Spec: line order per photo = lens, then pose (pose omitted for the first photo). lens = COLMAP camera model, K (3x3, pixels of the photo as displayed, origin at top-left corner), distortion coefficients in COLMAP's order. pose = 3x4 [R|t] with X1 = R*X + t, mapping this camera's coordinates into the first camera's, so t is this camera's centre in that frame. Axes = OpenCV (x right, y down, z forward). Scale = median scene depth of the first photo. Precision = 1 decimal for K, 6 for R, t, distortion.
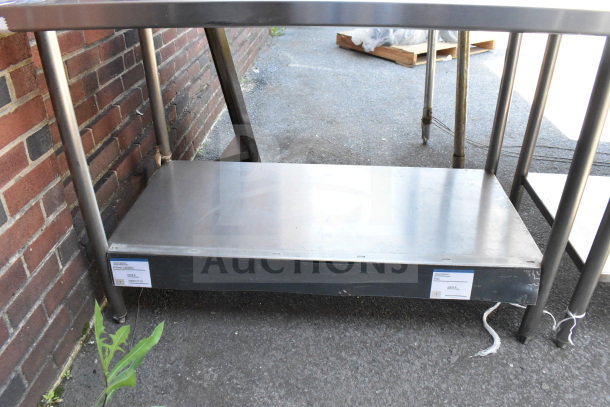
lens RADIAL K [[471.1, 0, 307.2], [0, 471.1, 201.4], [0, 0, 1]] dist [-0.084167, -0.000857]
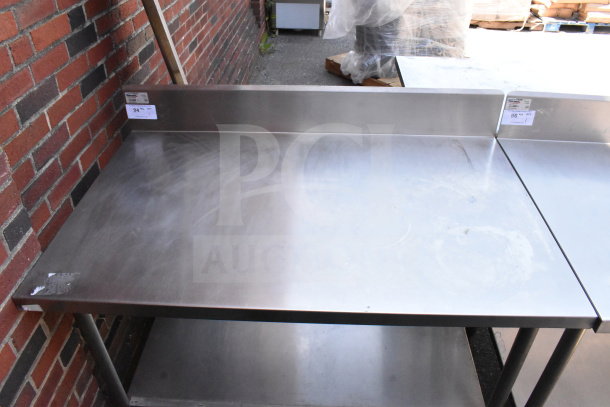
lens RADIAL K [[471.1, 0, 305.6], [0, 471.1, 205.1], [0, 0, 1]] dist [-0.084167, -0.000857]
pose [[0.999909, -0.011470, 0.007126, 0.031122], [0.010722, 0.995192, 0.097356, -0.513140], [-0.008209, -0.097270, 0.995224, -0.145226]]
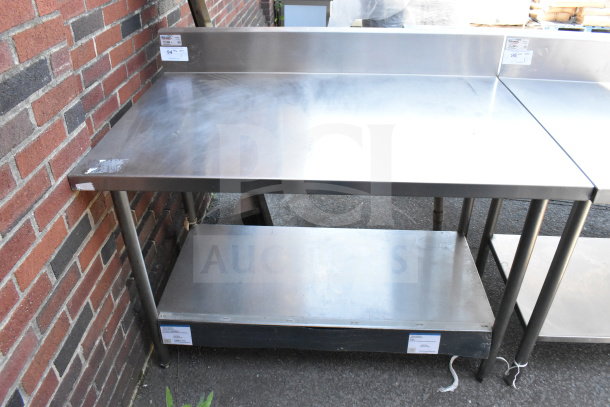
lens RADIAL K [[471.1, 0, 304.2], [0, 471.1, 204.7], [0, 0, 1]] dist [-0.084167, -0.000857]
pose [[0.999956, -0.009383, 0.000438, -0.020854], [0.009348, 0.998620, 0.051686, -0.264368], [-0.000923, -0.051680, 0.998663, -0.265894]]
